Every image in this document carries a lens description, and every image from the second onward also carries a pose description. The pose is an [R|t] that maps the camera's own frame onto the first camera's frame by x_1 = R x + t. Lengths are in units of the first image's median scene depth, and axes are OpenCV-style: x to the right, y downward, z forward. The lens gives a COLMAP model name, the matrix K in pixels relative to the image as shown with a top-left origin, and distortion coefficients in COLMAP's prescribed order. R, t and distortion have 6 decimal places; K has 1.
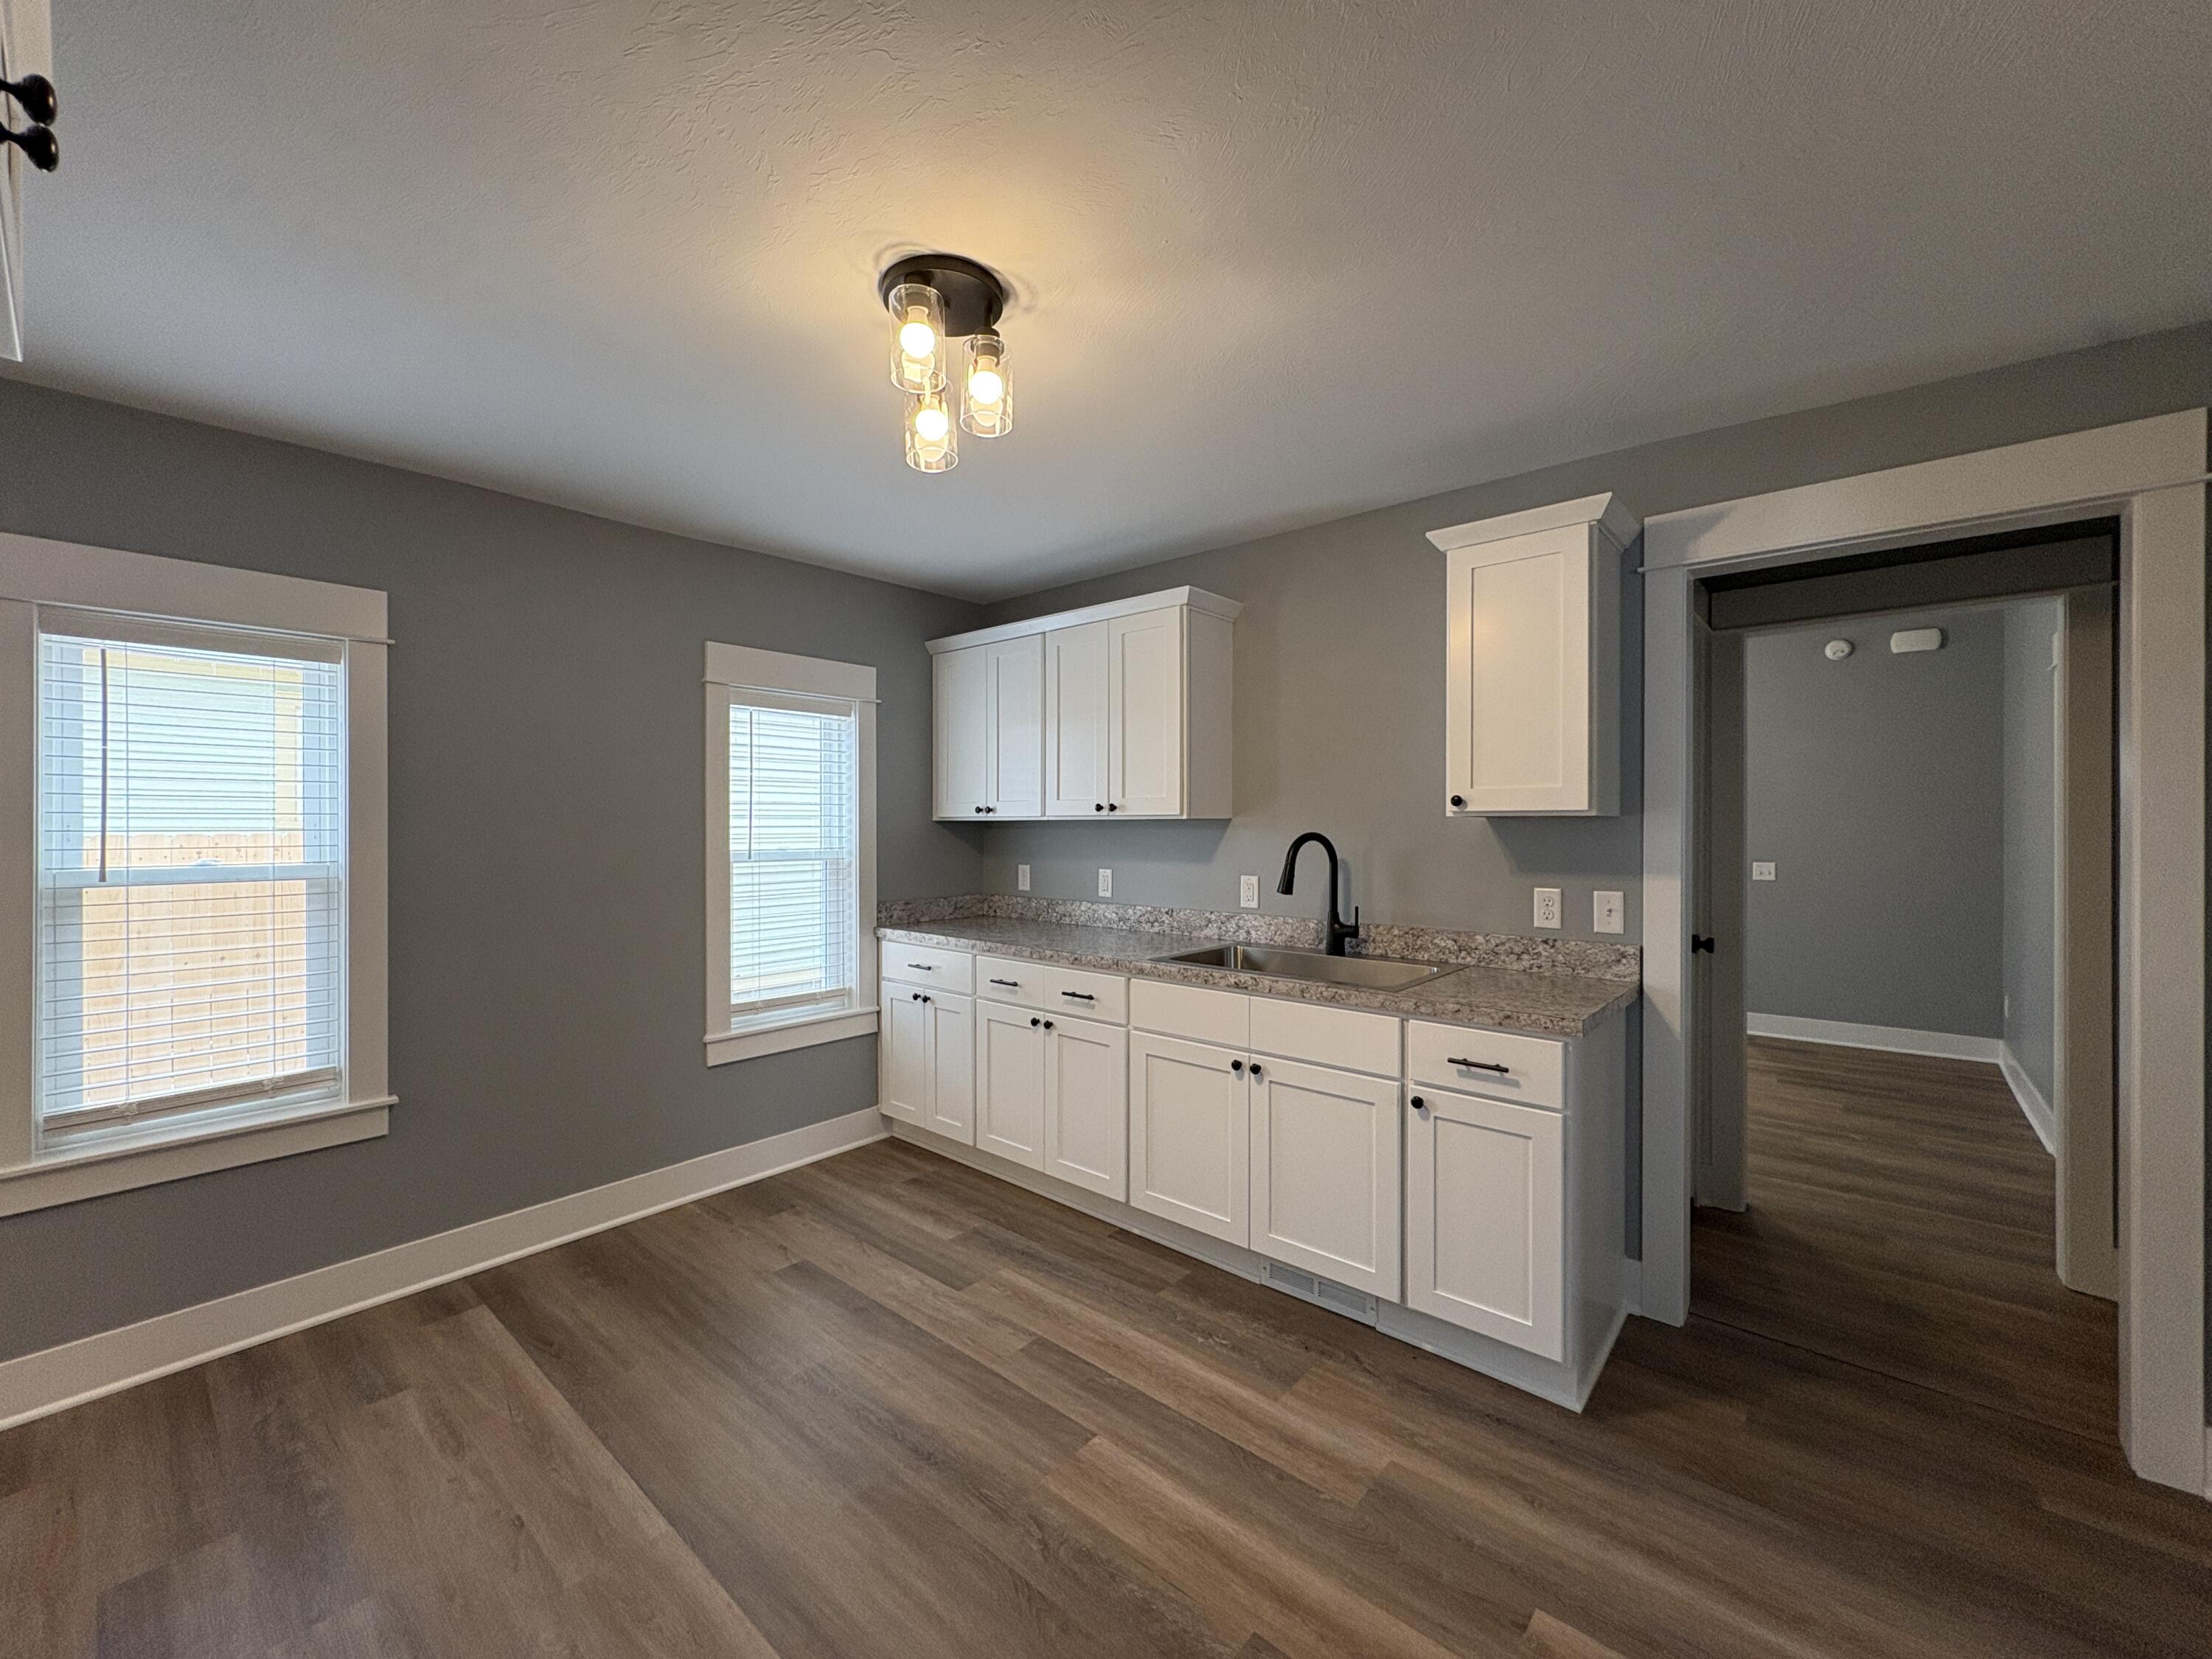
lens RADIAL K [[879.6, 0, 1106.4], [0, 879.6, 827.3], [0, 0, 1]] dist [-0.000307, 0.000544]
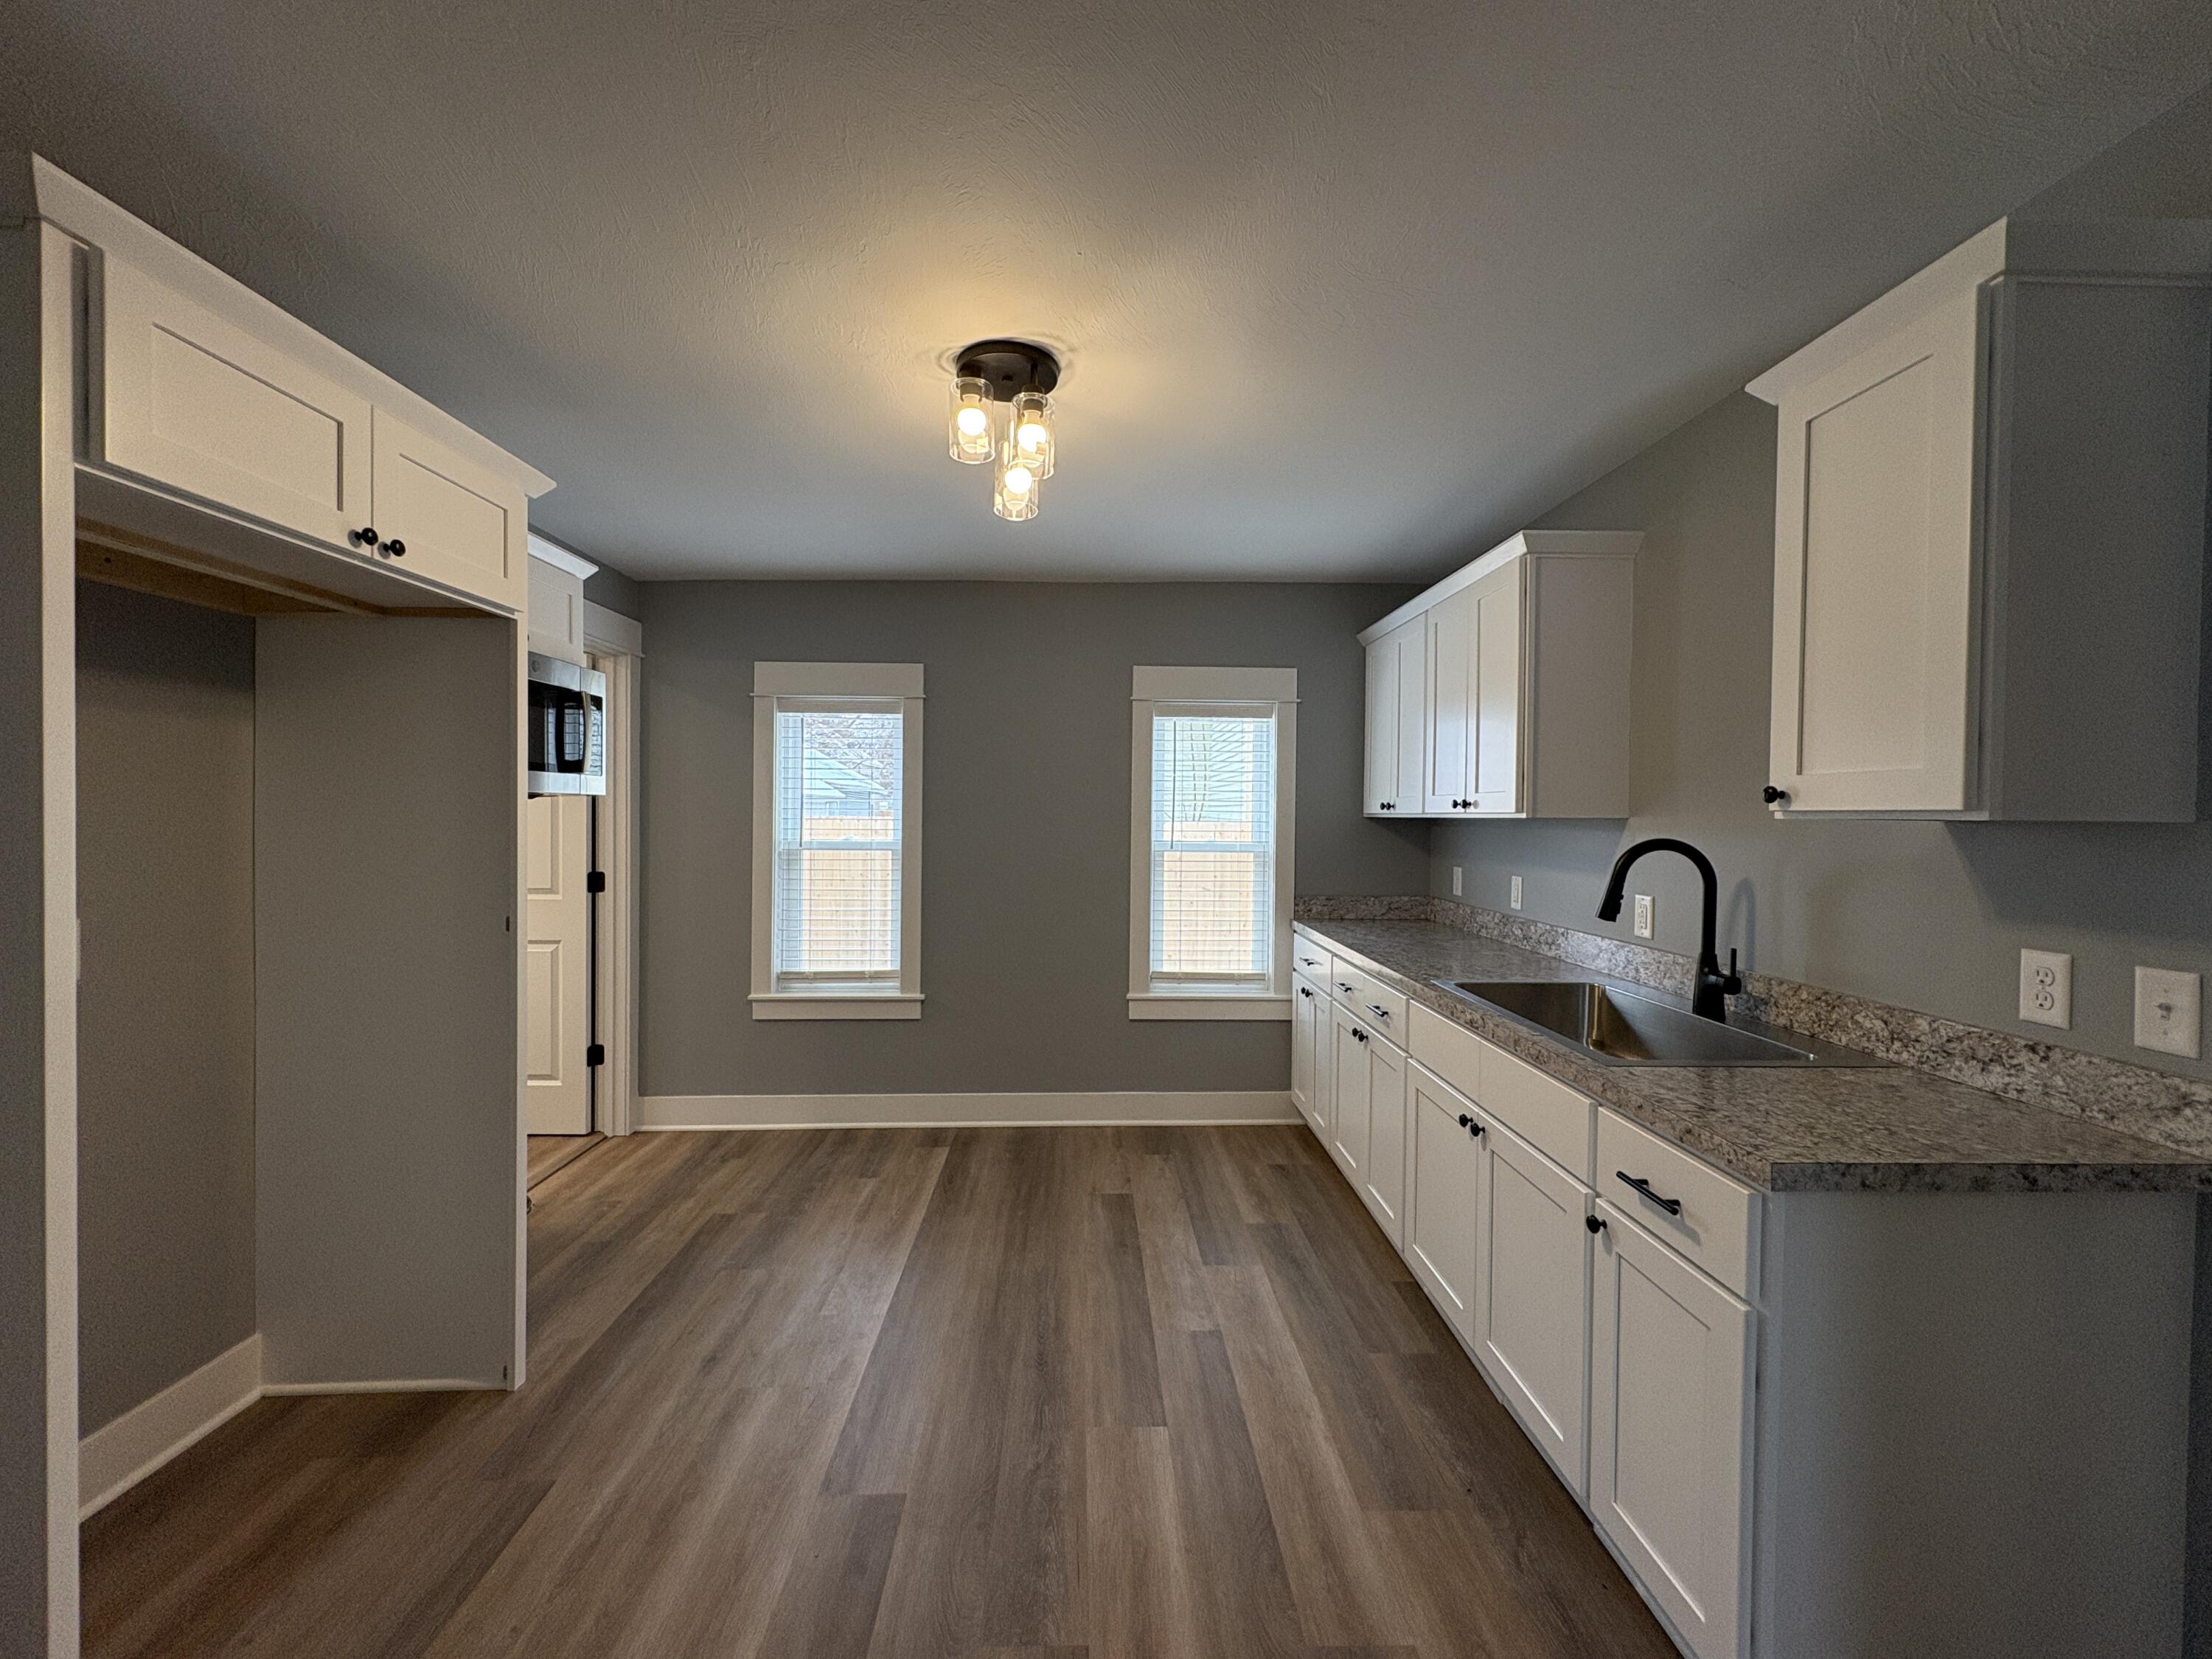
lens RADIAL K [[879.6, 0, 1106.4], [0, 879.6, 827.3], [0, 0, 1]] dist [-0.000307, 0.000544]
pose [[0.677585, 0.018258, -0.735217, 0.507340], [-0.012774, 0.999833, 0.013056, -0.008102], [0.735333, 0.000545, 0.677706, 0.197464]]
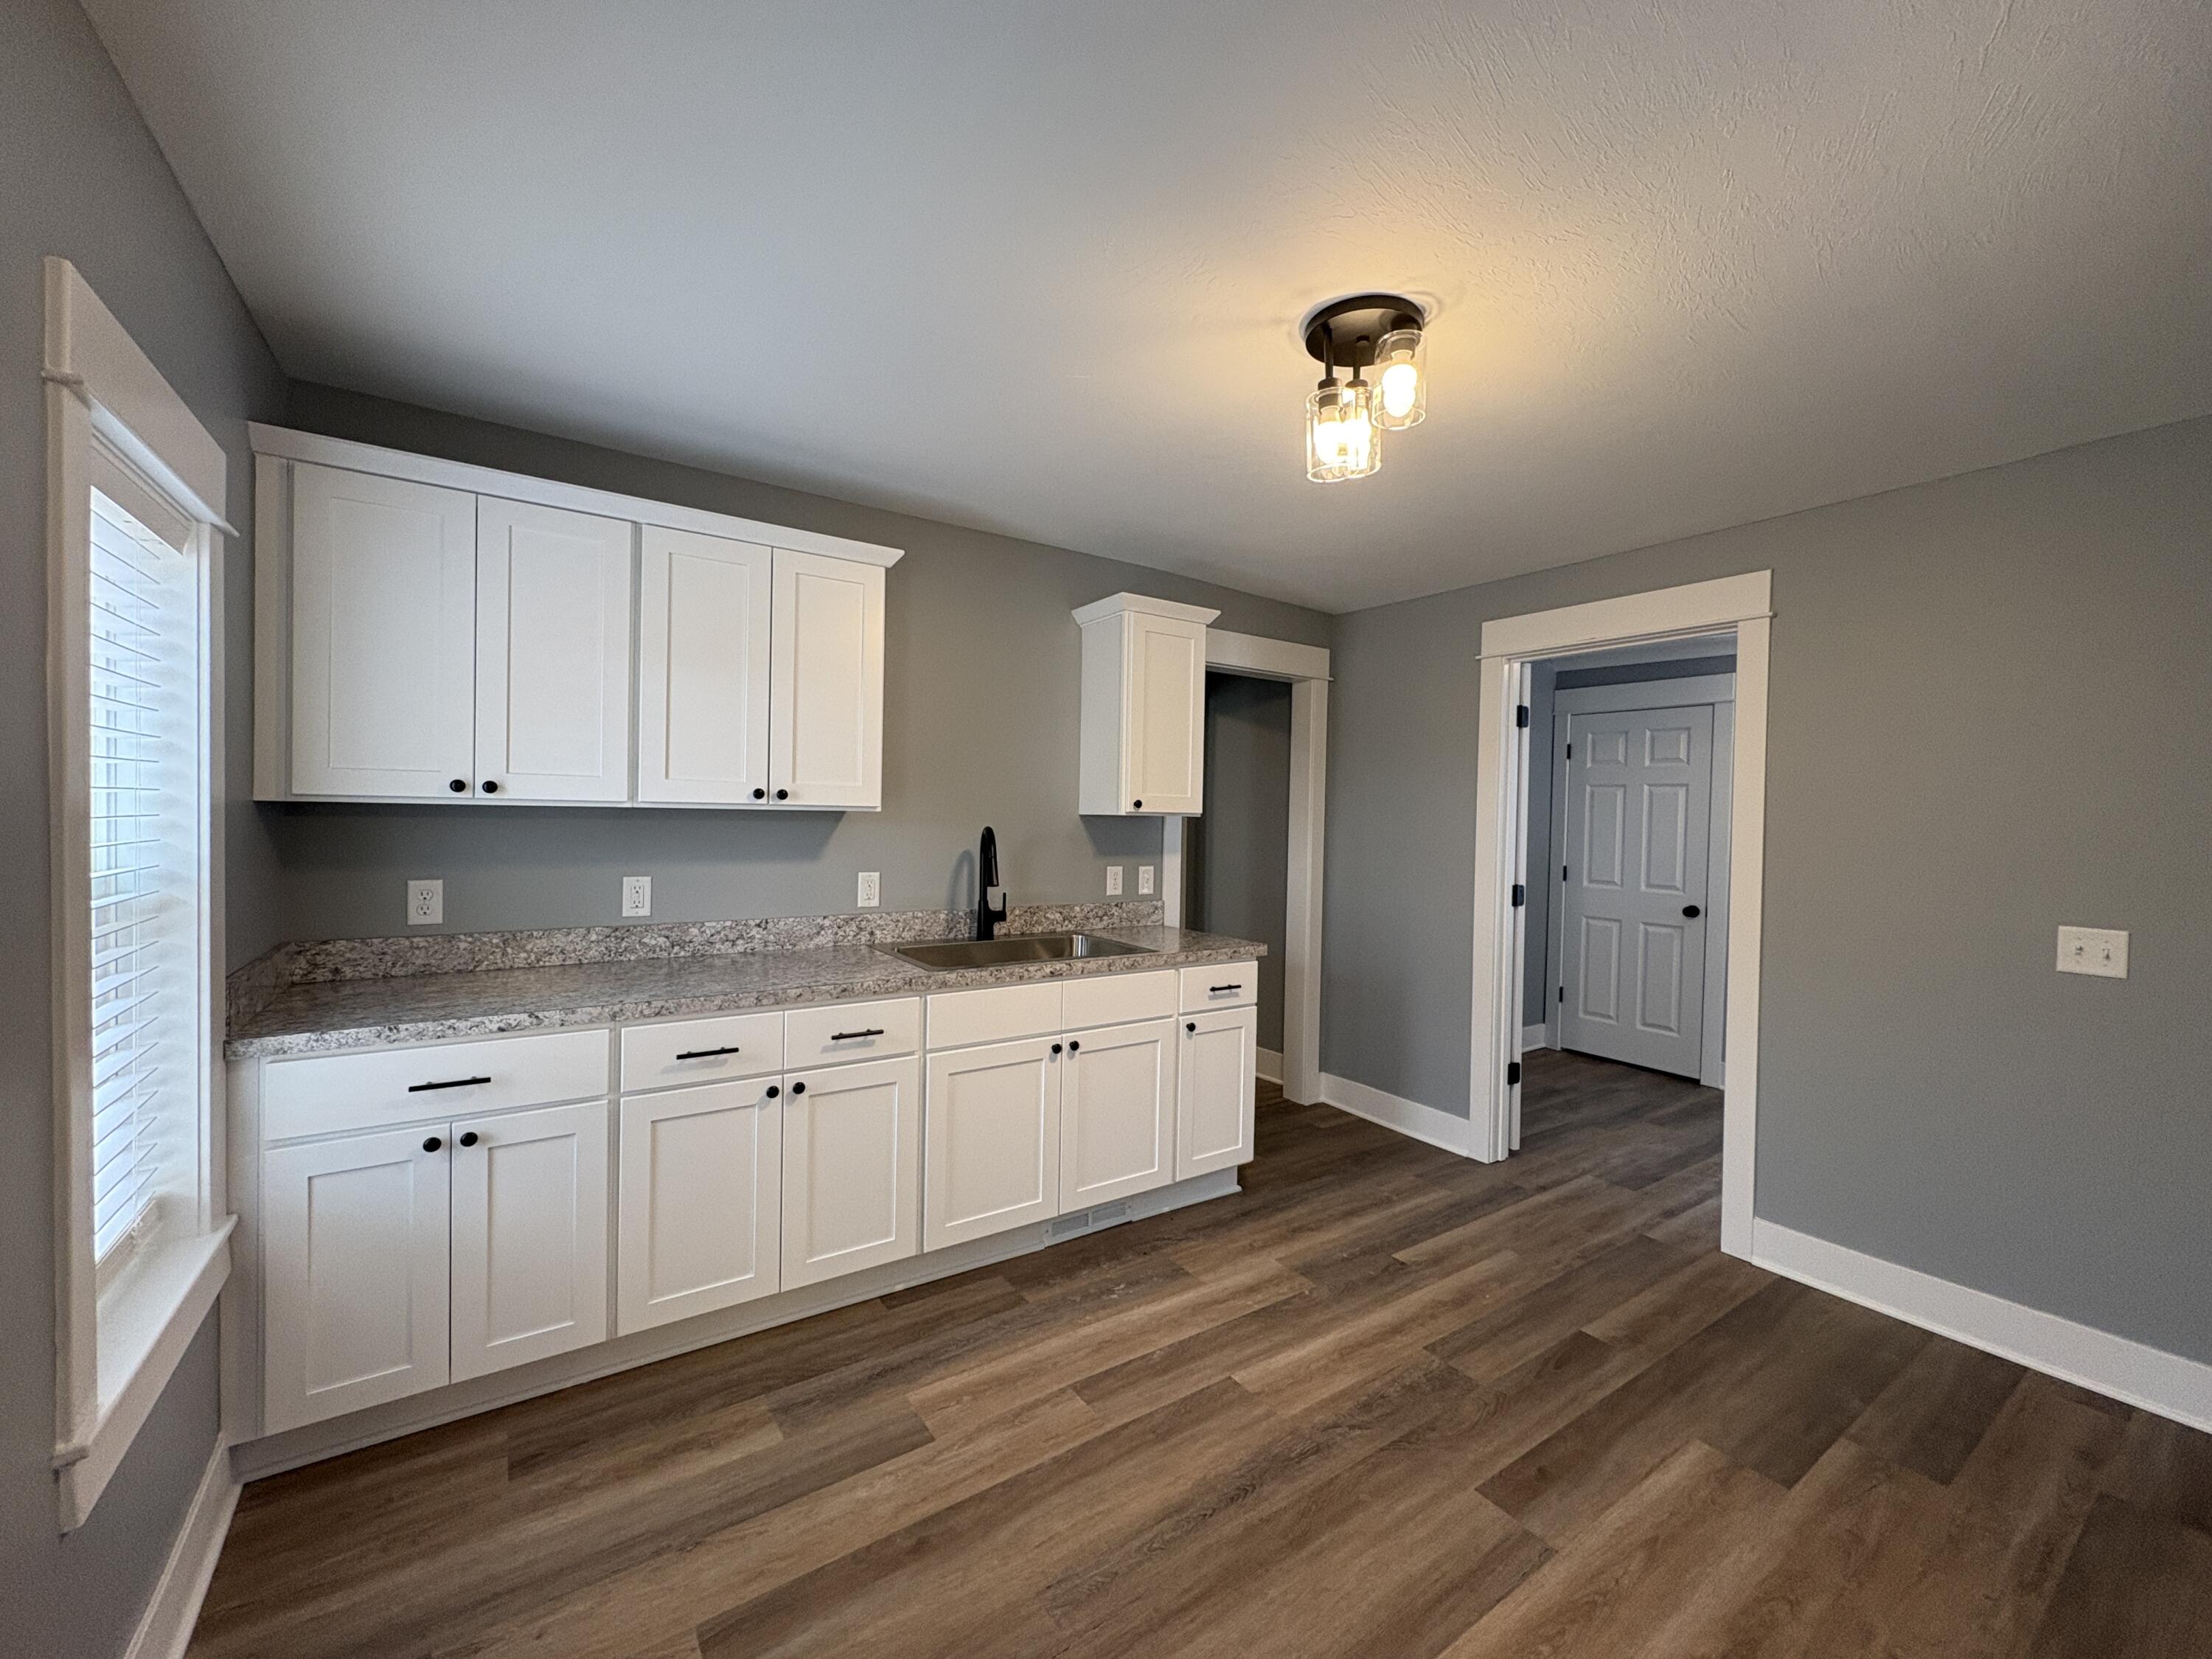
lens RADIAL K [[879.6, 0, 1106.4], [0, 879.6, 827.3], [0, 0, 1]] dist [-0.000307, 0.000544]
pose [[0.252941, -0.009794, 0.967432, -0.841627], [-0.017611, 0.999736, 0.014726, -0.012625], [-0.967321, -0.020762, 0.252702, 0.665506]]
